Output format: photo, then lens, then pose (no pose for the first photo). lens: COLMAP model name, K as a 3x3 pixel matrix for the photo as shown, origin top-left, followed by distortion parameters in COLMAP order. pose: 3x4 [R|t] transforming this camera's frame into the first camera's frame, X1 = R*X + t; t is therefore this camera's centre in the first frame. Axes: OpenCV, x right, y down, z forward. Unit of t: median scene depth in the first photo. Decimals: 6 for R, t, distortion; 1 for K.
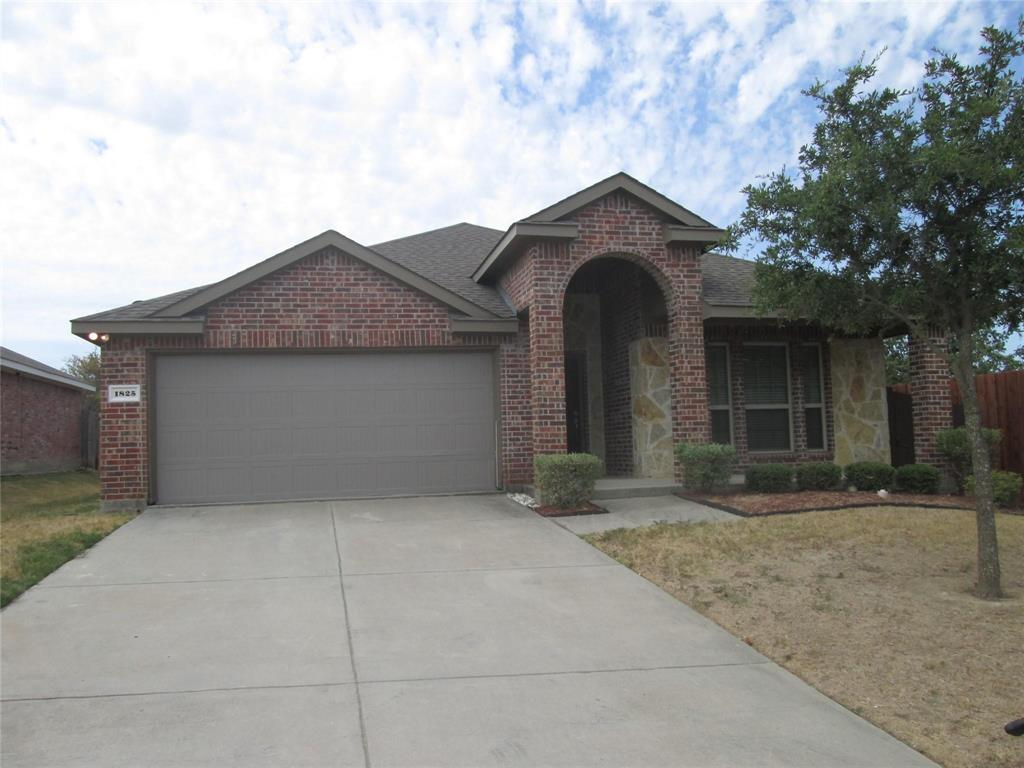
lens RADIAL K [[875.4, 0, 512.0], [0, 875.4, 384.0], [0, 0, 1]] dist [-0.011073, -0.006062]
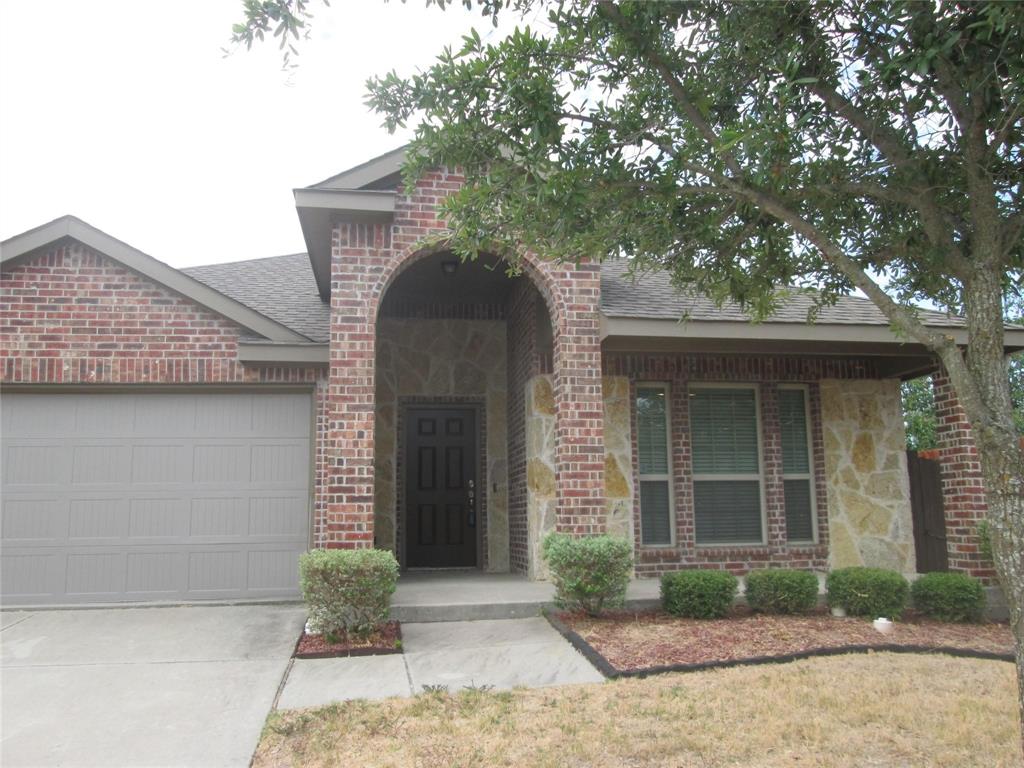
lens RADIAL K [[875.4, 0, 512.0], [0, 875.4, 384.0], [0, 0, 1]] dist [-0.011073, -0.006062]
pose [[0.997848, 0.003595, -0.065468, 0.188488], [-0.008812, 0.996789, -0.079582, 0.010190], [0.064972, 0.079987, 0.994676, 0.338892]]
